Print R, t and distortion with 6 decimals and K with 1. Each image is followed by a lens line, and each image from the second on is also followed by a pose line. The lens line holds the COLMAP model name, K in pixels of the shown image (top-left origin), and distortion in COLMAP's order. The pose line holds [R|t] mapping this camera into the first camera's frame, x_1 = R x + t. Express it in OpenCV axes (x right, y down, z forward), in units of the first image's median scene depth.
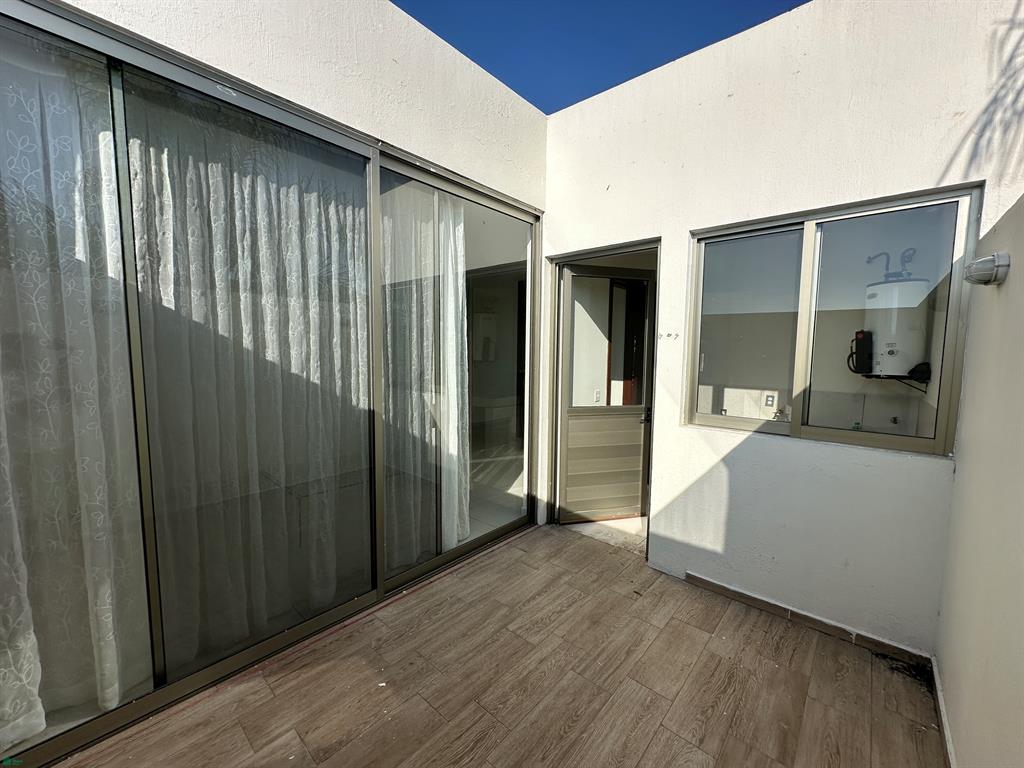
lens RADIAL K [[408.9, 0, 512.0], [0, 408.9, 384.0], [0, 0, 1]] dist [0.006703, 0.000016]
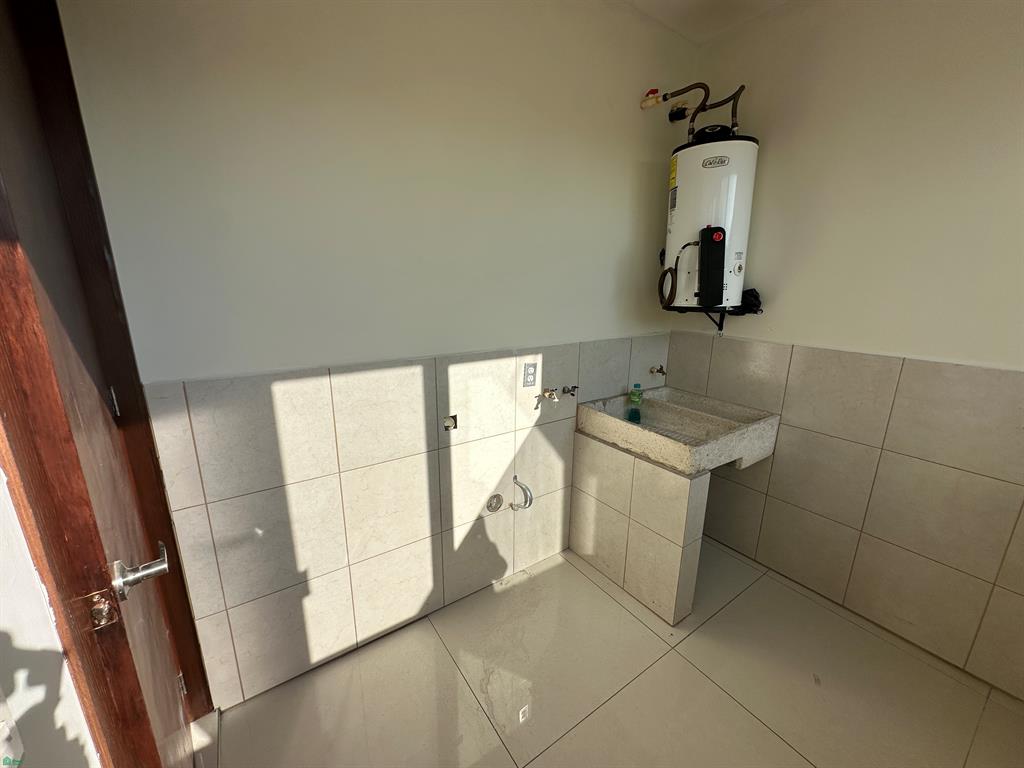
lens RADIAL K [[408.9, 0, 512.0], [0, 408.9, 384.0], [0, 0, 1]] dist [0.006703, 0.000016]
pose [[0.250045, -0.255138, 0.934014, 0.172661], [0.086037, 0.966696, 0.241033, -0.066058], [-0.964404, 0.020091, 0.263668, 0.896125]]
